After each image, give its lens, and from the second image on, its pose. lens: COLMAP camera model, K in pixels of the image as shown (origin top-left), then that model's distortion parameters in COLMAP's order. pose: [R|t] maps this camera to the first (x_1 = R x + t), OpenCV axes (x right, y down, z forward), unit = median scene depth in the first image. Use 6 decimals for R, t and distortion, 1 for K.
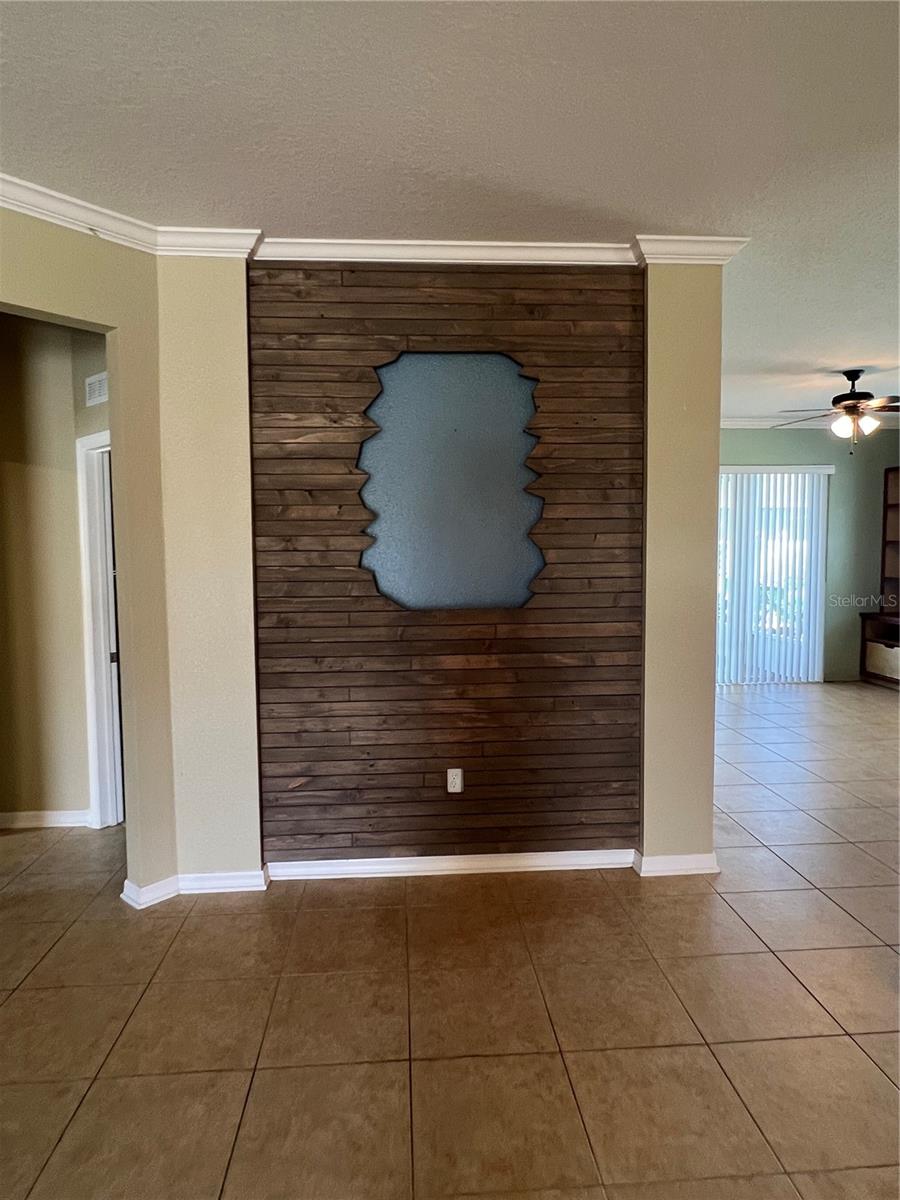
lens RADIAL K [[706.9, 0, 450.0], [0, 706.9, 600.0], [0, 0, 1]] dist [0.006526, 0.001153]
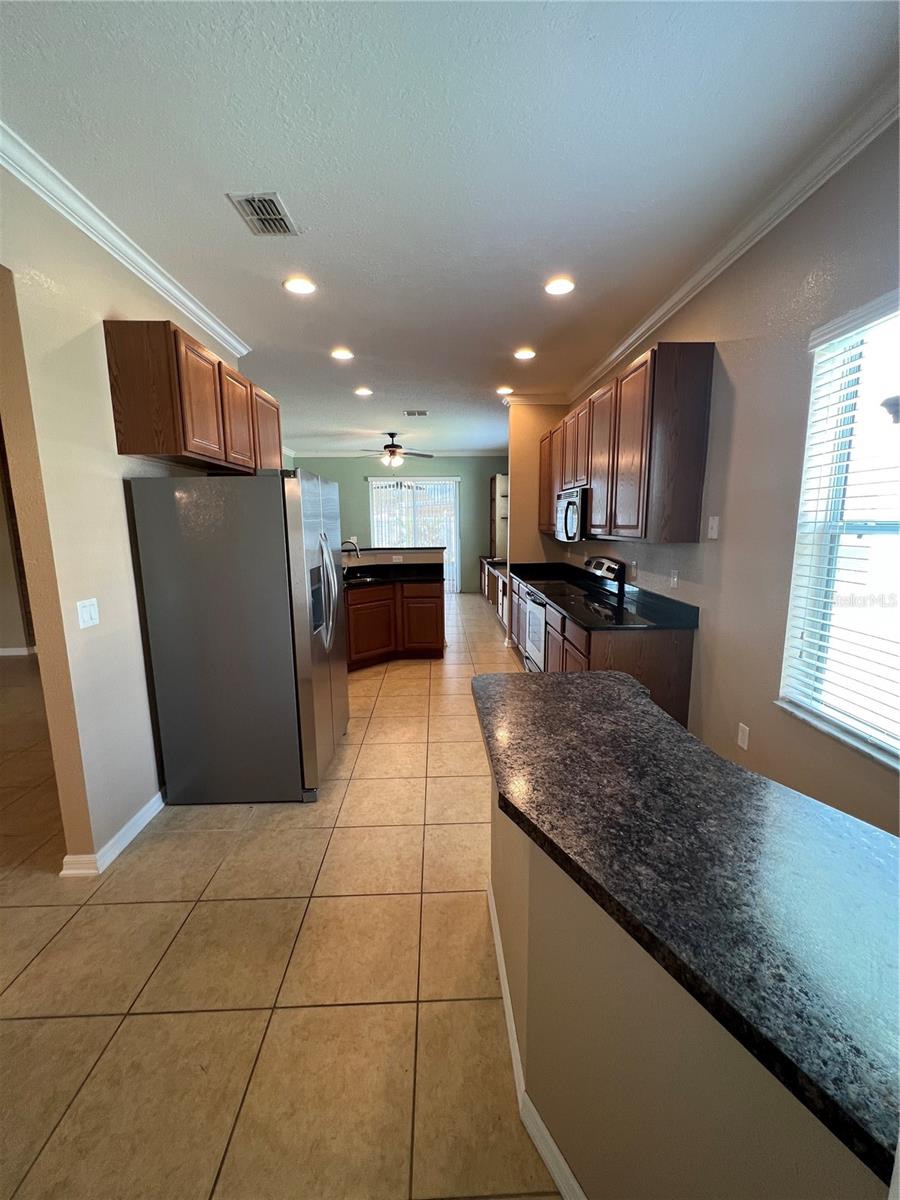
lens RADIAL K [[483.1, 0, 455.3], [0, 483.1, 602.4], [0, 0, 1]] dist [-0.001091, -0.000098]
pose [[0.999464, 0.004750, -0.032378, 1.352000], [-0.001588, 0.995286, 0.096972, 0.041953], [0.032685, -0.096869, 0.994760, -0.707529]]
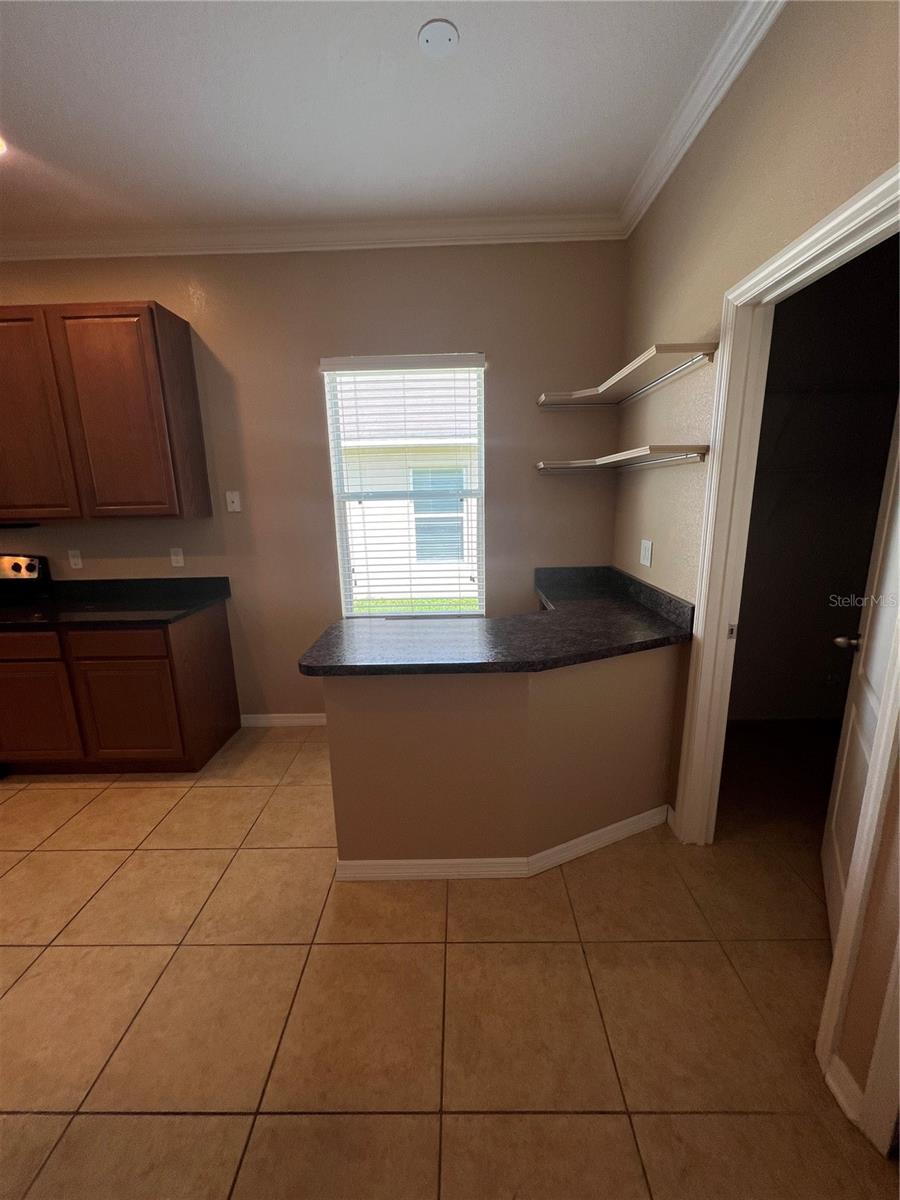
lens RADIAL K [[480.1, 0, 450.0], [0, 480.1, 600.0], [0, 0, 1]] dist [-0.000441, 0.000170]
pose [[0.080939, -0.211323, 0.974059, 0.879662], [0.094278, 0.974507, 0.203586, 0.029409], [-0.992250, 0.075354, 0.098799, -0.346575]]
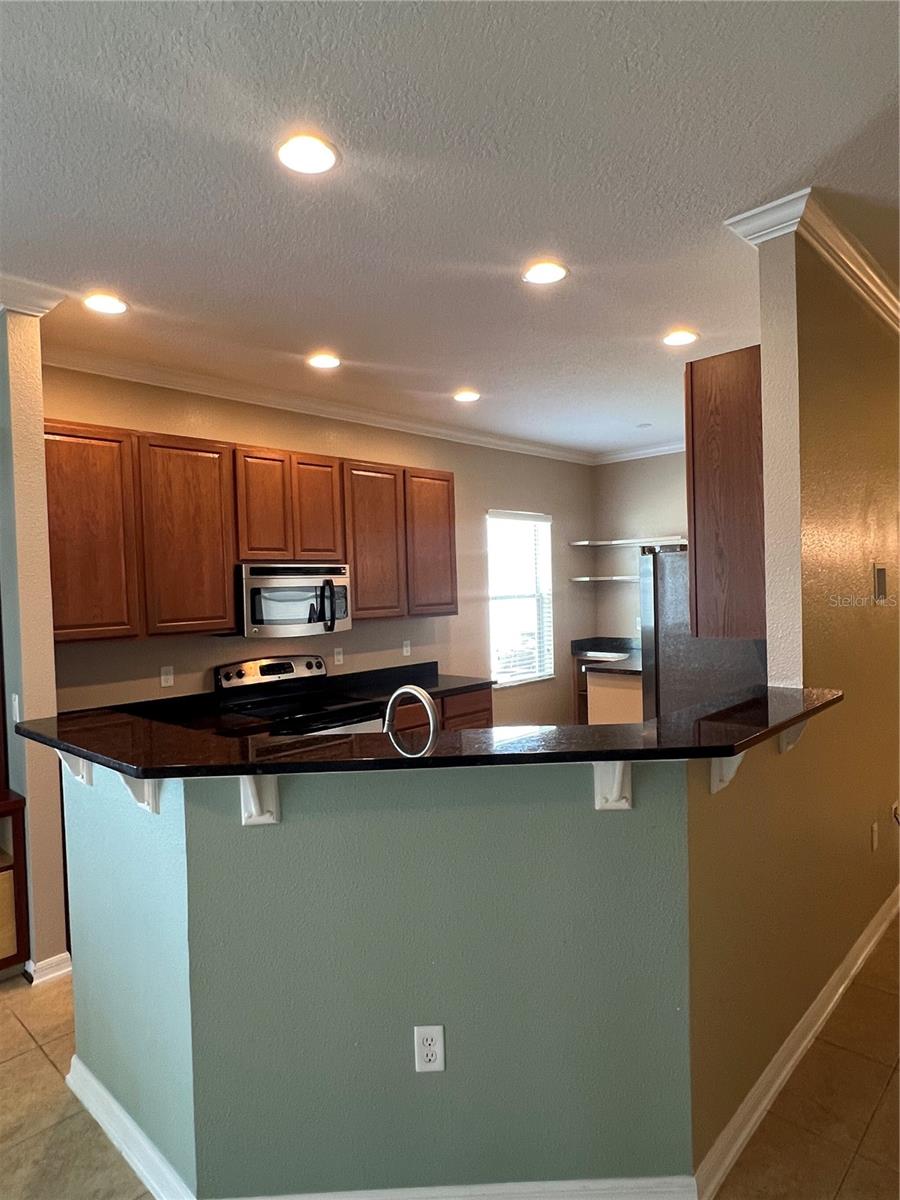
lens RADIAL K [[709.2, 0, 449.5], [0, 709.2, 600.5], [0, 0, 1]] dist [0.000665, -0.001887]
pose [[-0.678015, 0.014137, 0.734912, 0.448863], [0.089055, 0.994030, 0.063039, -0.122142], [-0.729633, 0.108189, -0.675226, 1.316482]]
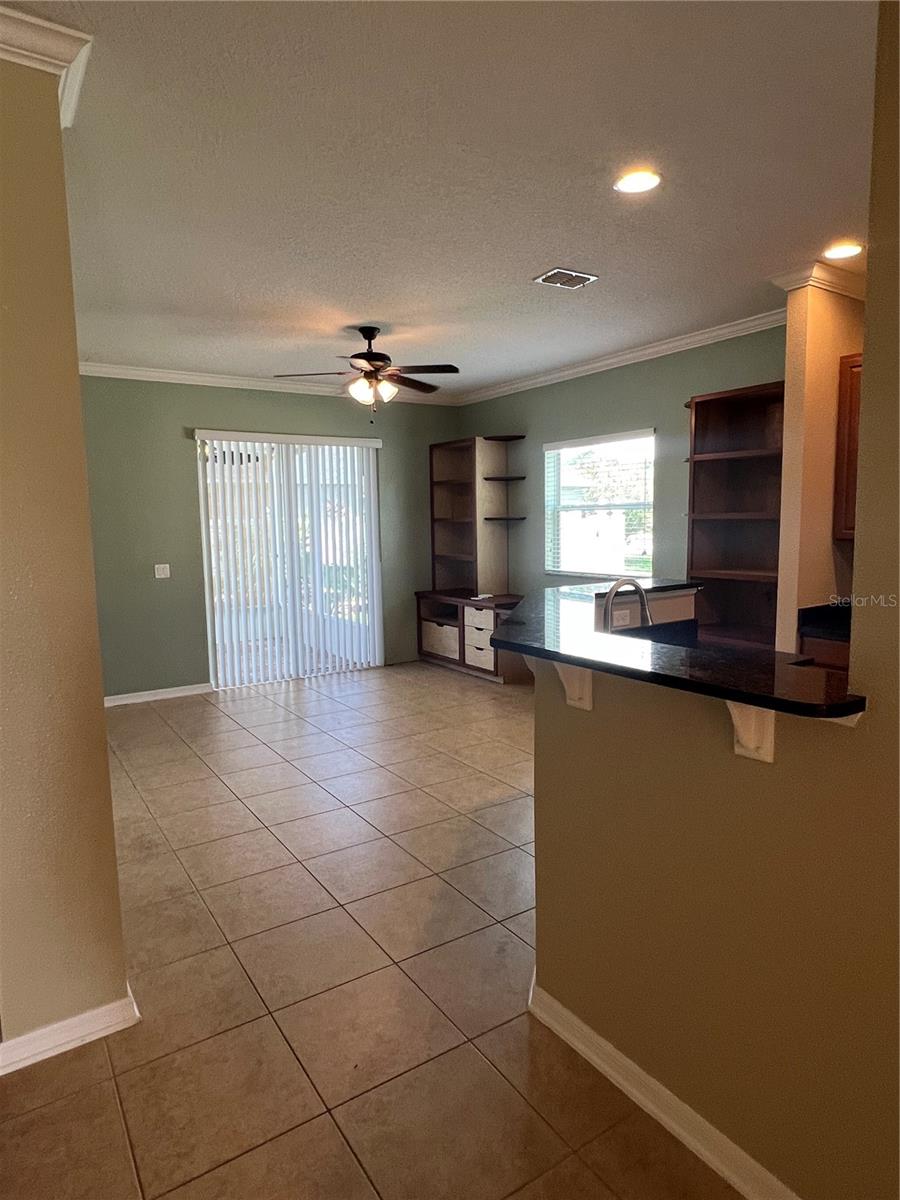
lens RADIAL K [[709.2, 0, 449.5], [0, 709.2, 600.5], [0, 0, 1]] dist [0.000665, -0.001887]
pose [[0.872026, -0.061330, 0.485602, 0.345379], [0.044195, 0.997932, 0.046673, -0.034144], [-0.487461, -0.019239, 0.872933, 0.285969]]
